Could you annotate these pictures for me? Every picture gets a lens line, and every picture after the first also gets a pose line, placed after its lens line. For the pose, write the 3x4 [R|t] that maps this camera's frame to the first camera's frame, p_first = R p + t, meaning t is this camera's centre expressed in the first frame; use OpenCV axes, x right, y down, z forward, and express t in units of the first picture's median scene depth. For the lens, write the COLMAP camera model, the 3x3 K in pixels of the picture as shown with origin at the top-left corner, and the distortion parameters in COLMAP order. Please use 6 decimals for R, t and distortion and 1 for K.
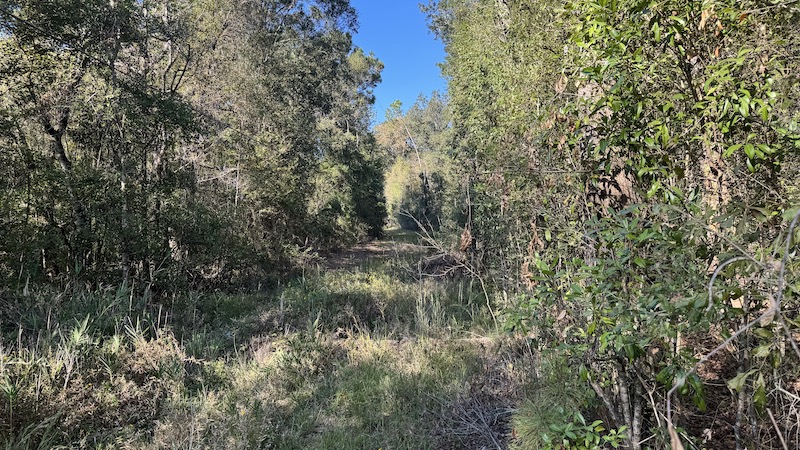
lens RADIAL K [[497.2, 0, 400.0], [0, 497.2, 225.0], [0, 0, 1]] dist [0.001396, 0.000143]
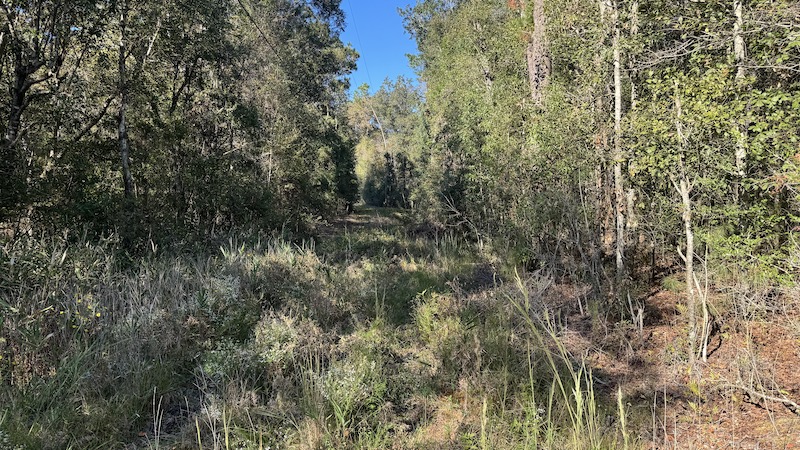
lens RADIAL K [[576.6, 0, 400.0], [0, 576.6, 225.0], [0, 0, 1]] dist [0.002598, 0.001289]
pose [[0.991530, 0.014660, 0.129044, -0.107537], [-0.019470, 0.999159, 0.036091, 0.006946], [-0.128407, -0.038298, 0.990982, -0.302698]]
